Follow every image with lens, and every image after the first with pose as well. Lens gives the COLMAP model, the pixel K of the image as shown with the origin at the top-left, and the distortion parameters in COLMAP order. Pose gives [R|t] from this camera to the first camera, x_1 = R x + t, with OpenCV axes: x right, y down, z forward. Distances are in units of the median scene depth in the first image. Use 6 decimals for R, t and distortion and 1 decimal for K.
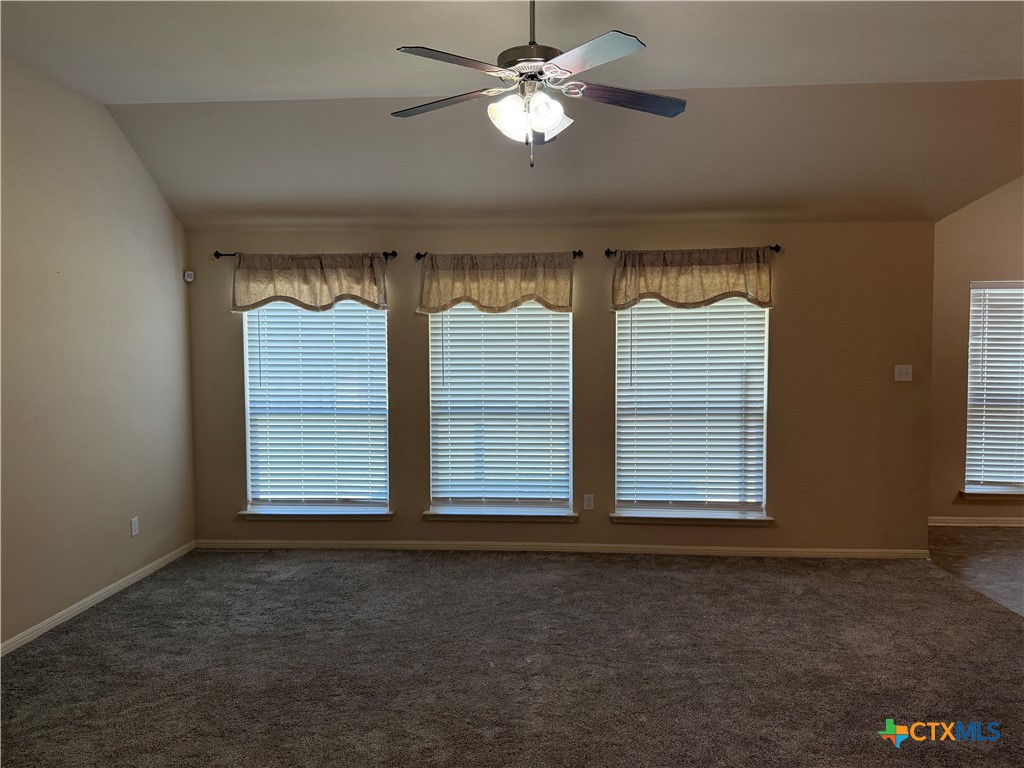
lens RADIAL K [[715.2, 0, 506.1], [0, 715.2, 388.1], [0, 0, 1]] dist [0.148793, -0.247540]
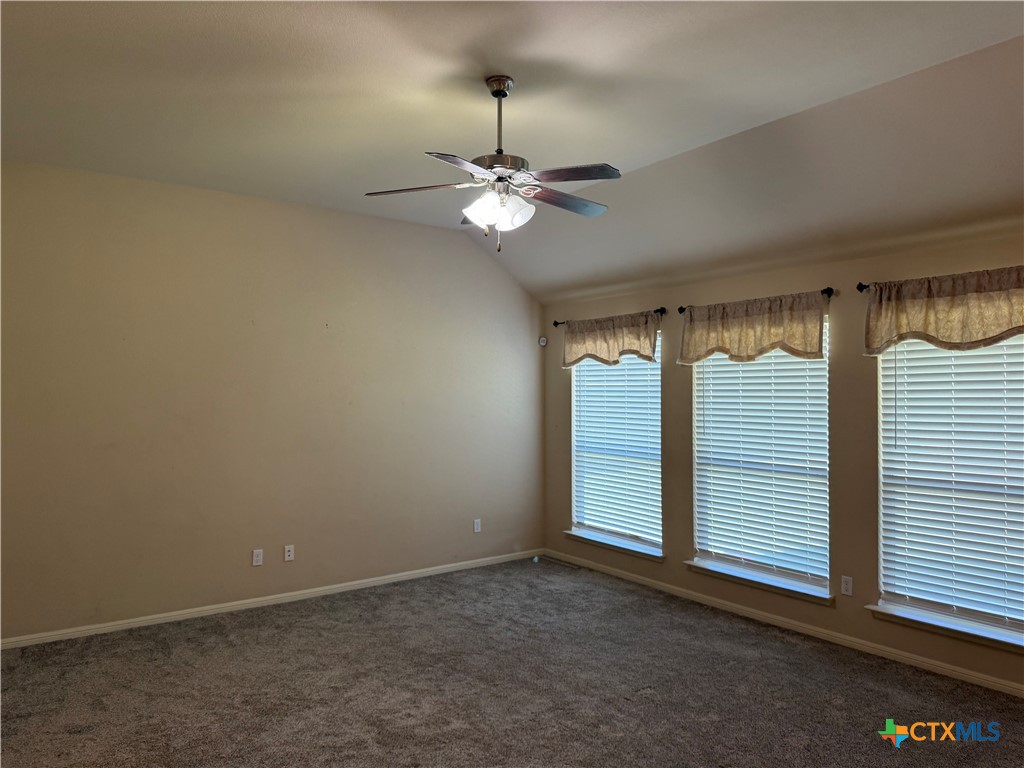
lens RADIAL K [[715.2, 0, 506.1], [0, 715.2, 388.1], [0, 0, 1]] dist [0.148793, -0.247540]
pose [[0.637273, -0.000214, -0.770639, 0.525352], [-0.043740, 0.998378, -0.036448, -0.021818], [0.769396, 0.056935, 0.636229, 0.148719]]
